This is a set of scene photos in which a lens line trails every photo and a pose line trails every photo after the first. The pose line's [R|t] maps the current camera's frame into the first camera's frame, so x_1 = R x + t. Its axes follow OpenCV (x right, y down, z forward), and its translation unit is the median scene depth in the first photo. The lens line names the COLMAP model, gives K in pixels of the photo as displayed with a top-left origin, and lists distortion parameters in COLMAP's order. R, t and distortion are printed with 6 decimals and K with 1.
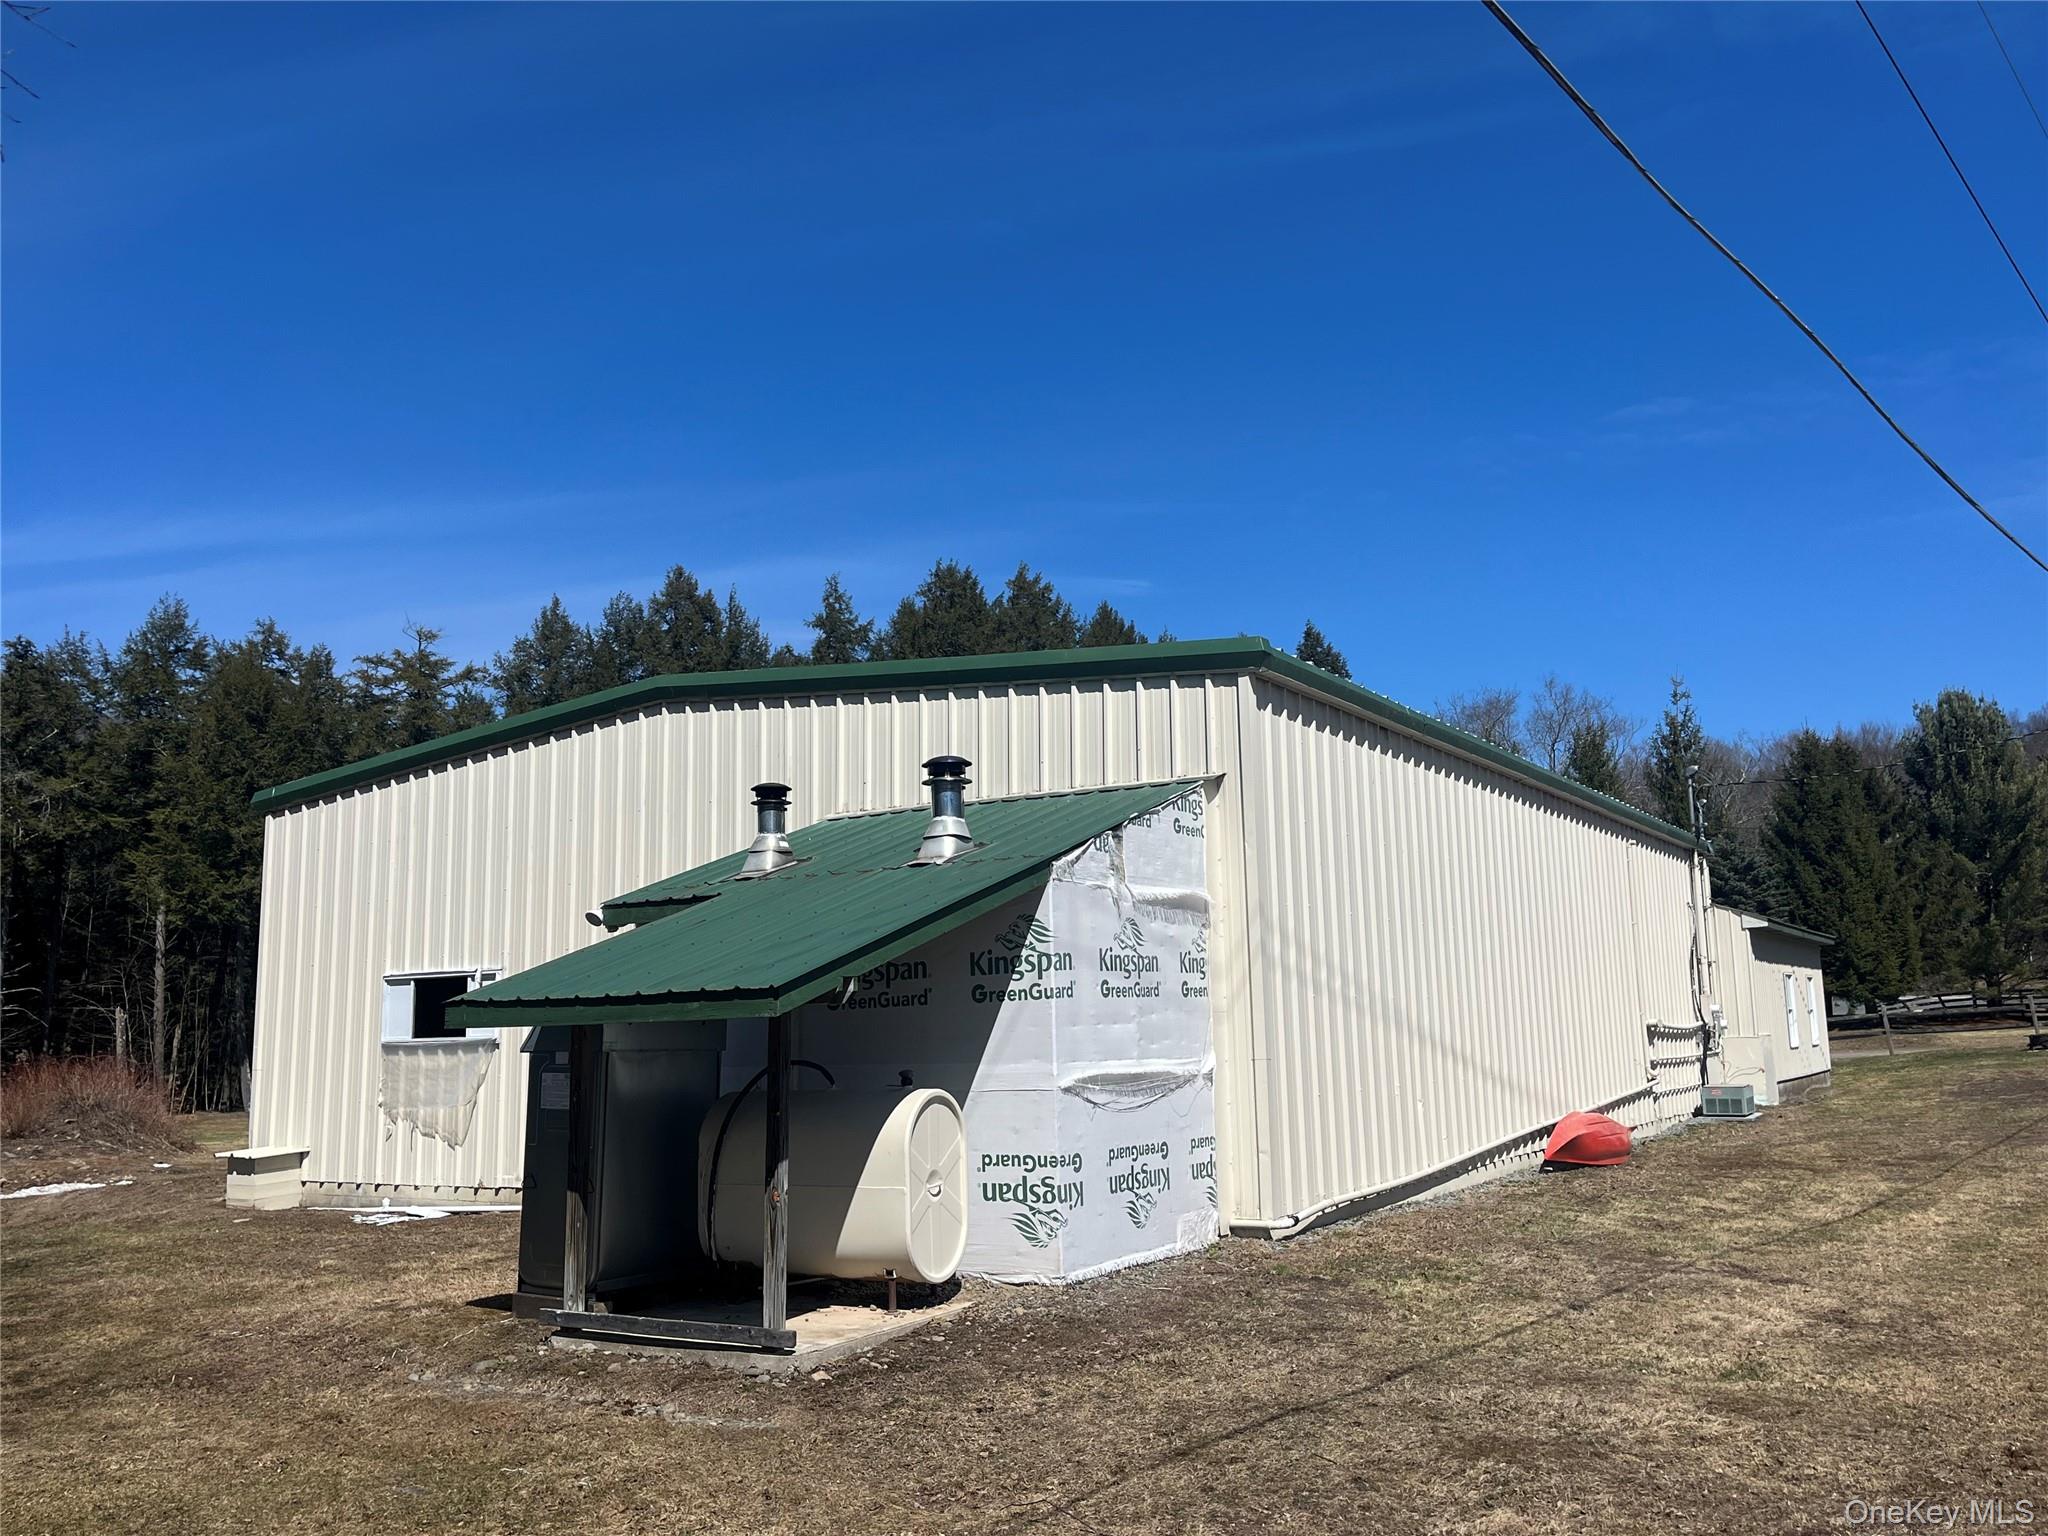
lens RADIAL K [[1597.0, 0, 1024.0], [0, 1597.0, 768.0], [0, 0, 1]] dist [0.061033, 0.000232]
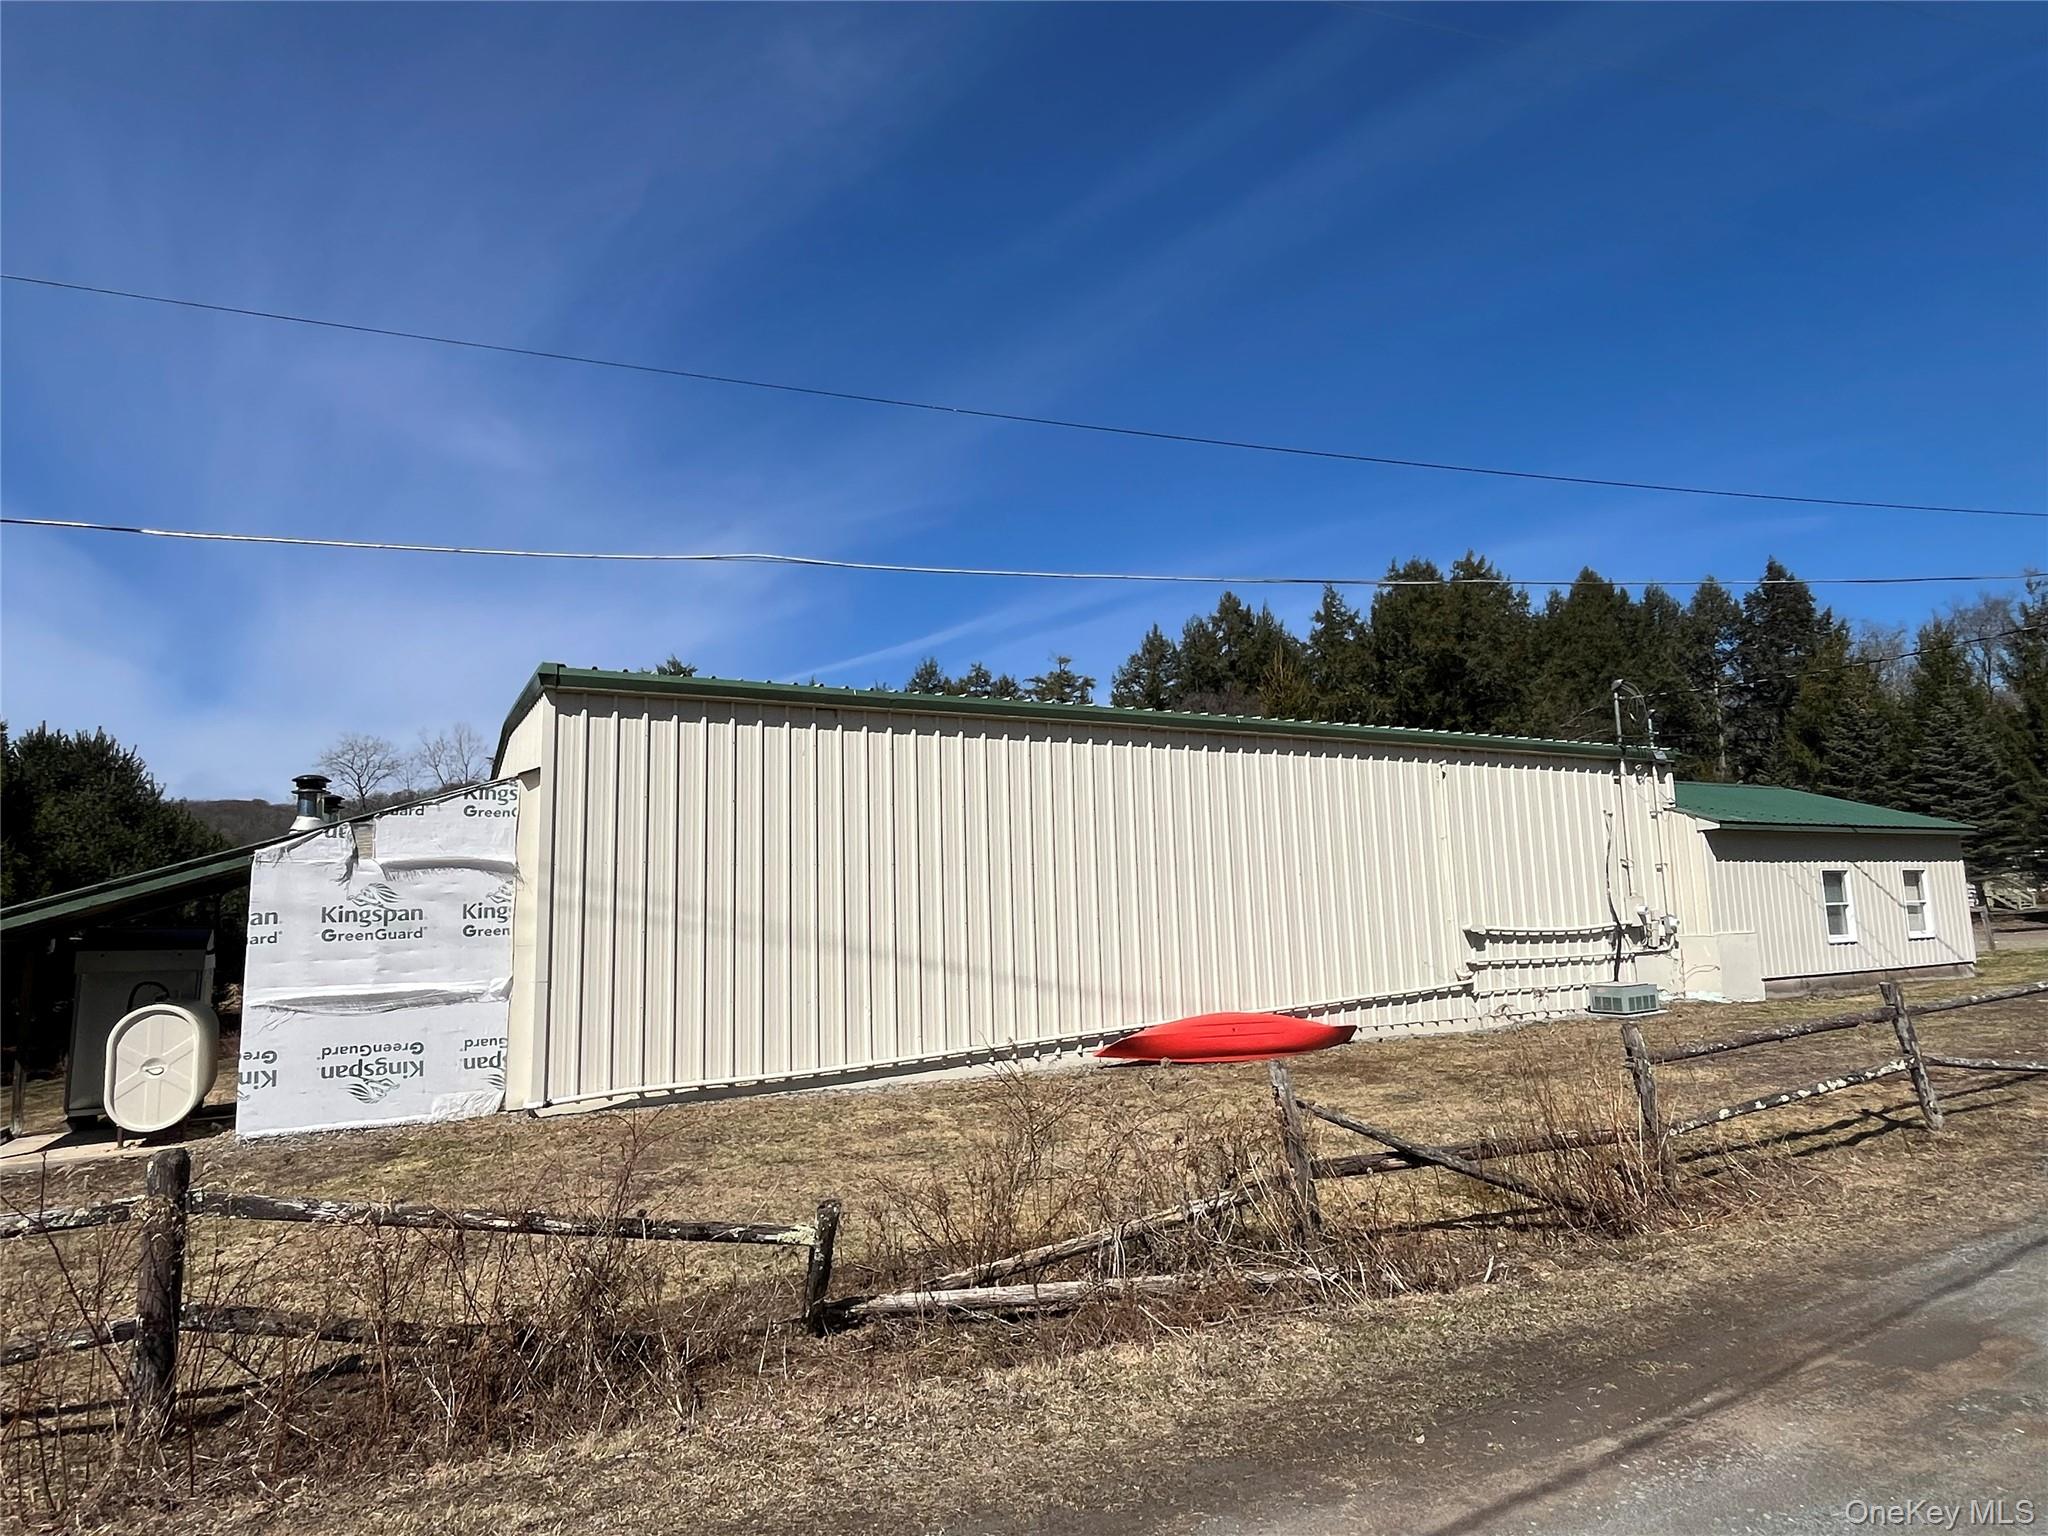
lens RADIAL K [[1088.6, 0, 1024.0], [0, 1088.6, 768.0], [0, 0, 1]] dist [-0.000836, 0.000212]
pose [[0.866027, -0.067873, -0.495369, 0.746030], [0.086448, 0.996149, 0.014646, 0.020605], [0.492467, -0.055507, 0.868559, 0.329885]]
